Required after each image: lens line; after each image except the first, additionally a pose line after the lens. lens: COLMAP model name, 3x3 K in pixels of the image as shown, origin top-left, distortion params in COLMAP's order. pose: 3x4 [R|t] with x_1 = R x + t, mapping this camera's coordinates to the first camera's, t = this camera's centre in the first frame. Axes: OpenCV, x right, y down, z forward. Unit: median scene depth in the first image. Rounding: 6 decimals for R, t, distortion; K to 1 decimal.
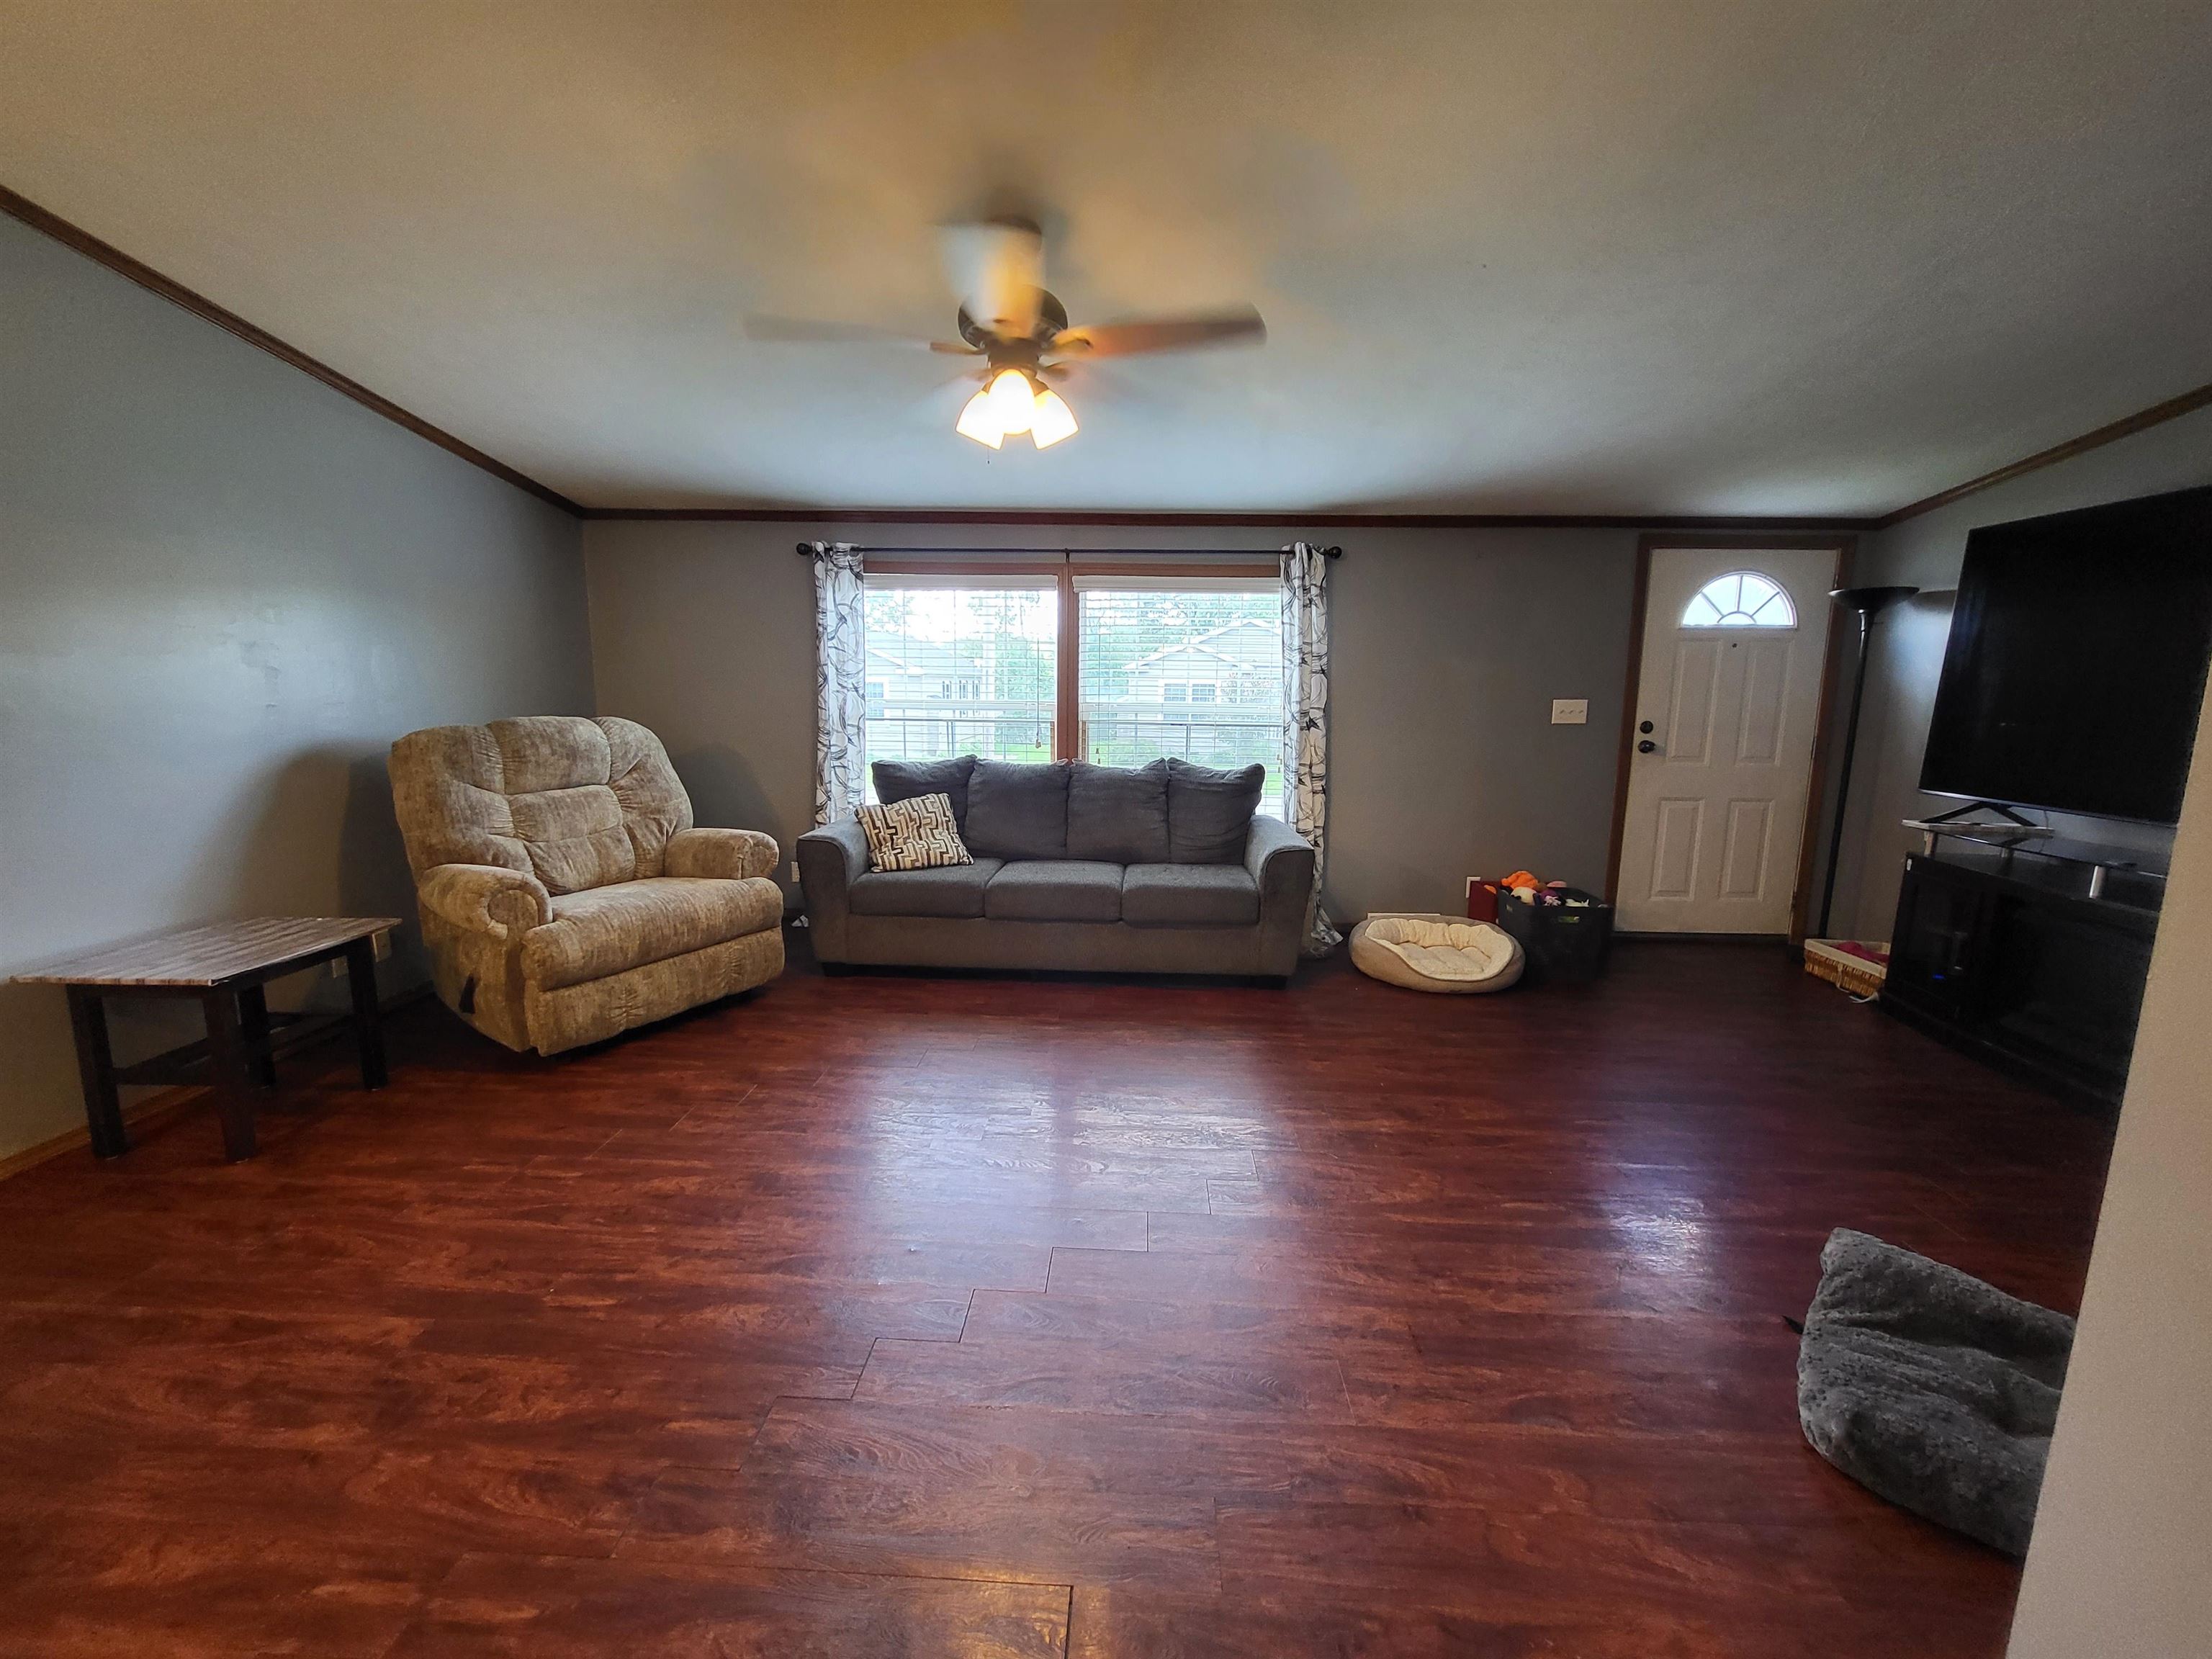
lens RADIAL K [[877.0, 0, 1108.6], [0, 877.0, 822.2], [0, 0, 1]] dist [-0.001340, -0.000982]
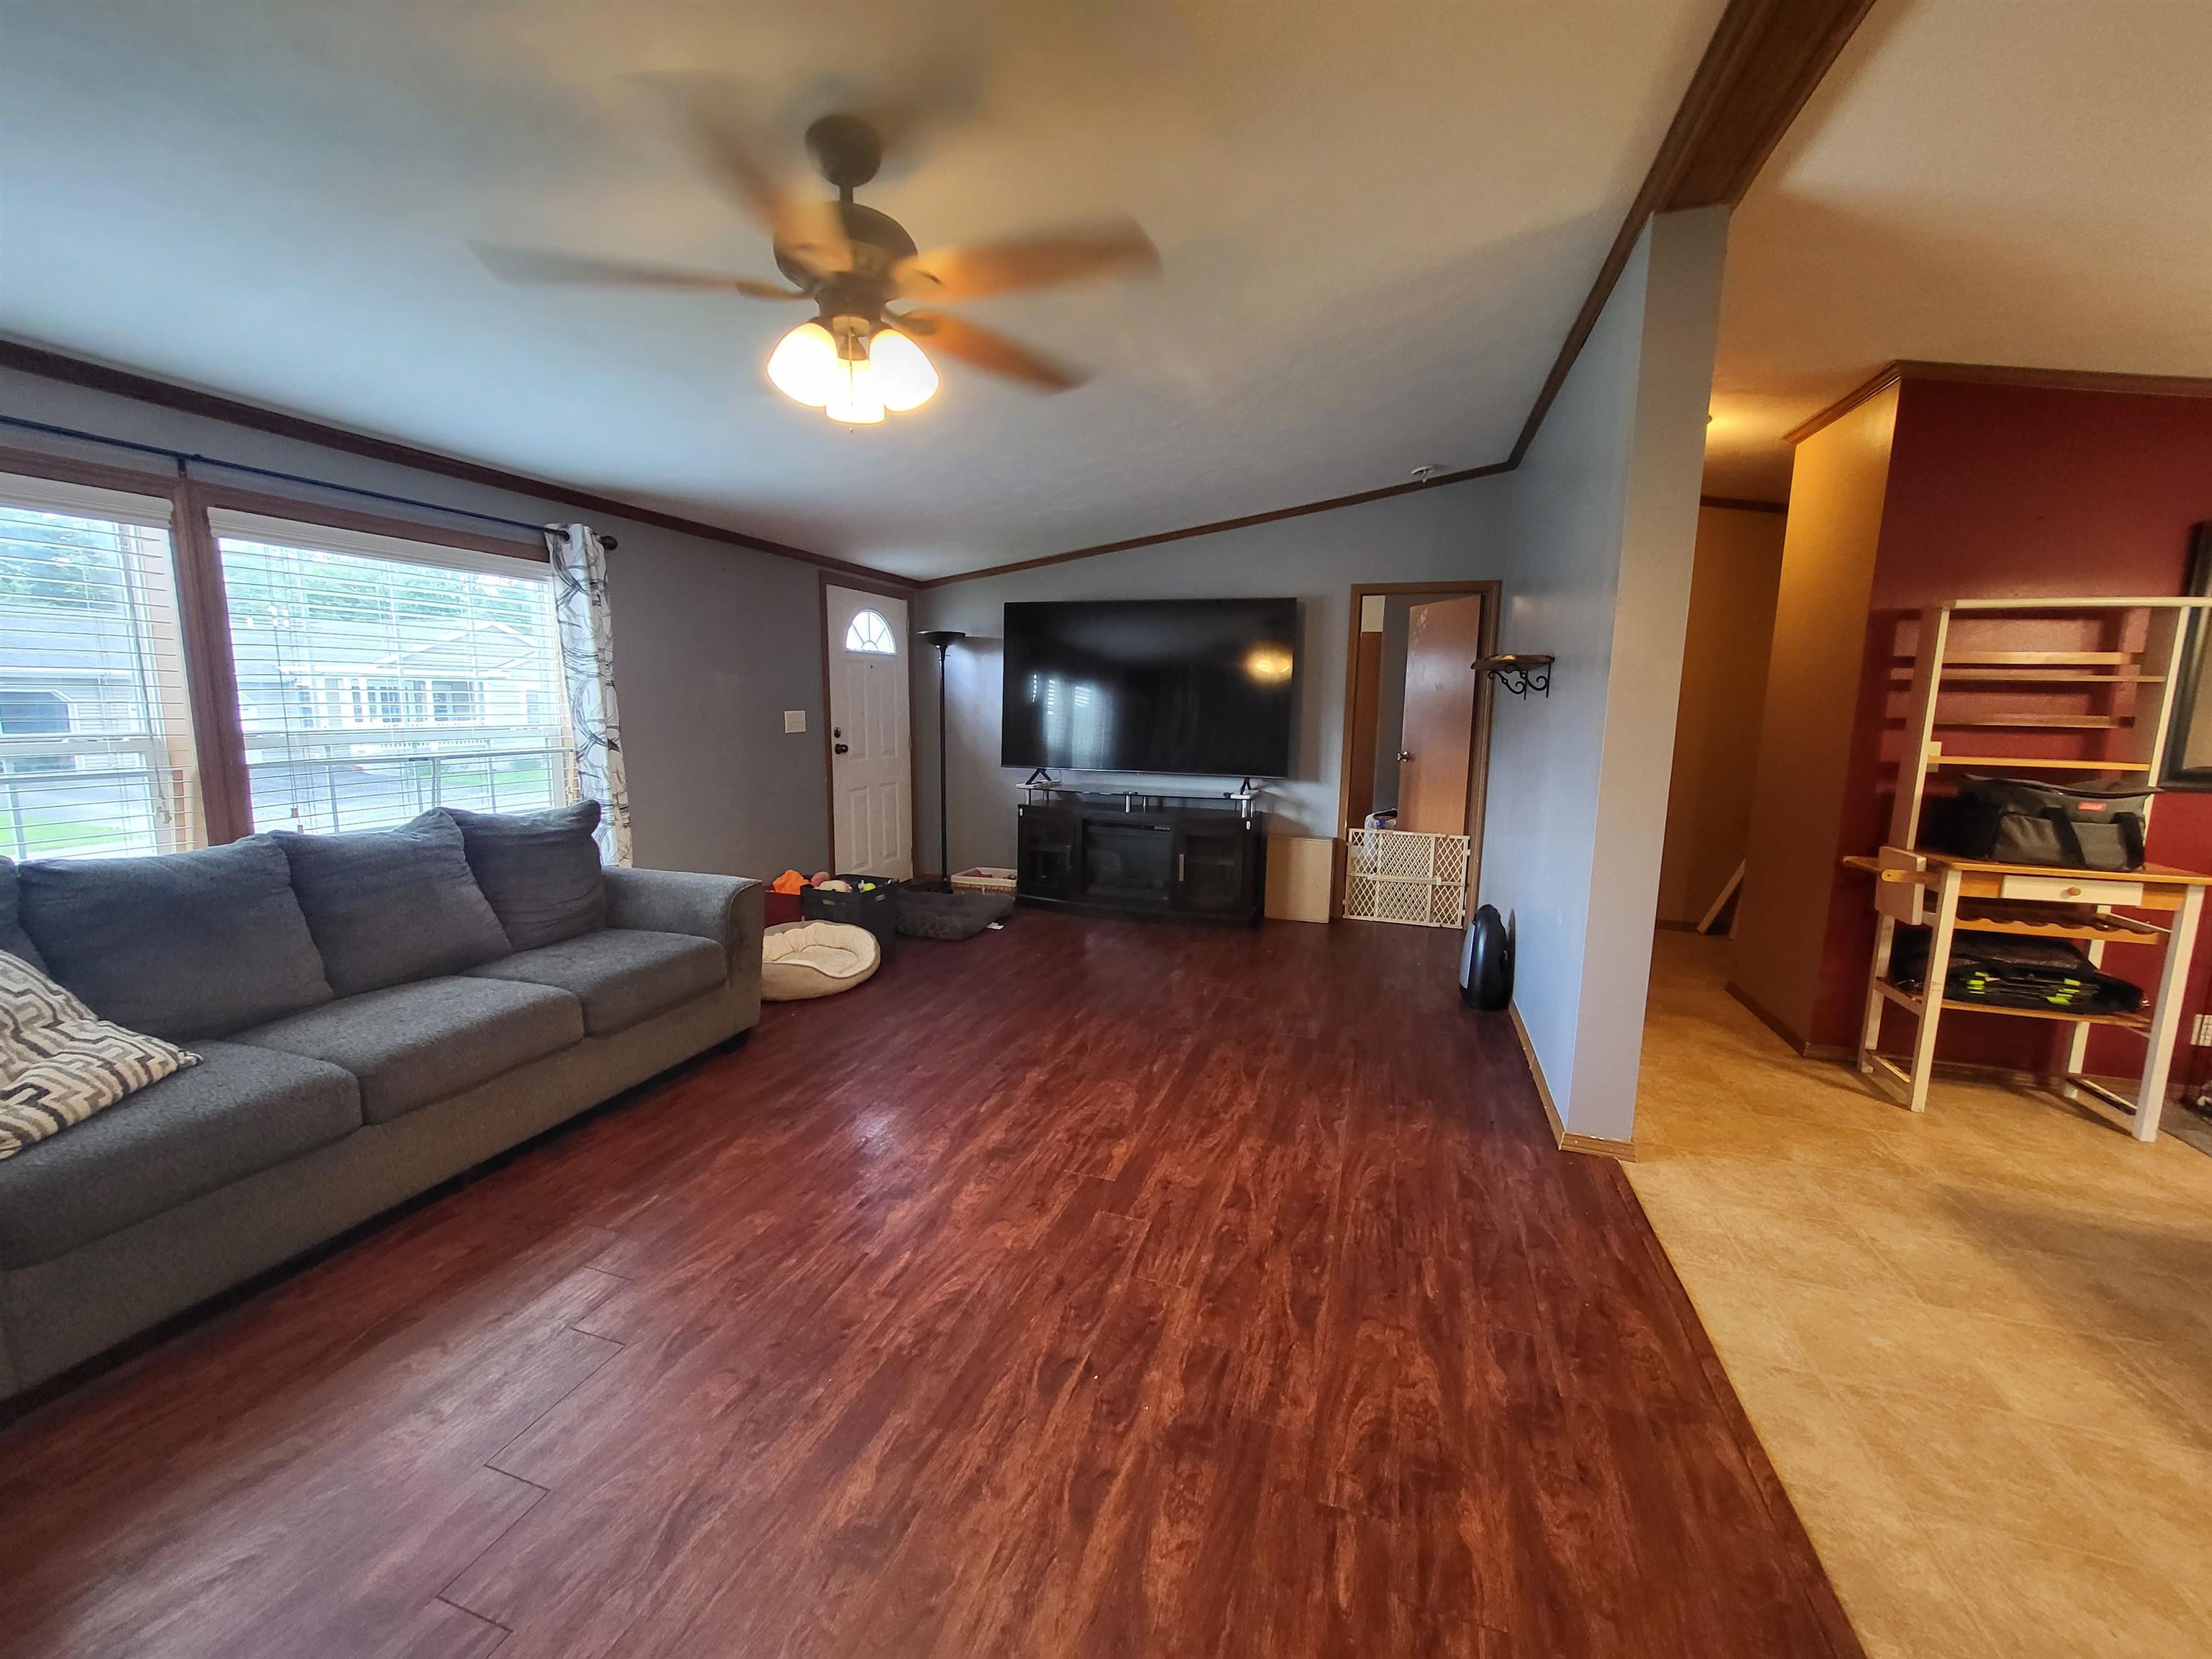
lens RADIAL K [[877.0, 0, 1112.2], [0, 877.0, 831.1], [0, 0, 1]] dist [-0.001340, -0.000982]
pose [[0.254529, -0.151314, 0.955154, -0.467664], [0.136659, 0.983400, 0.119372, -0.069594], [-0.957361, 0.100146, 0.270982, 0.336866]]
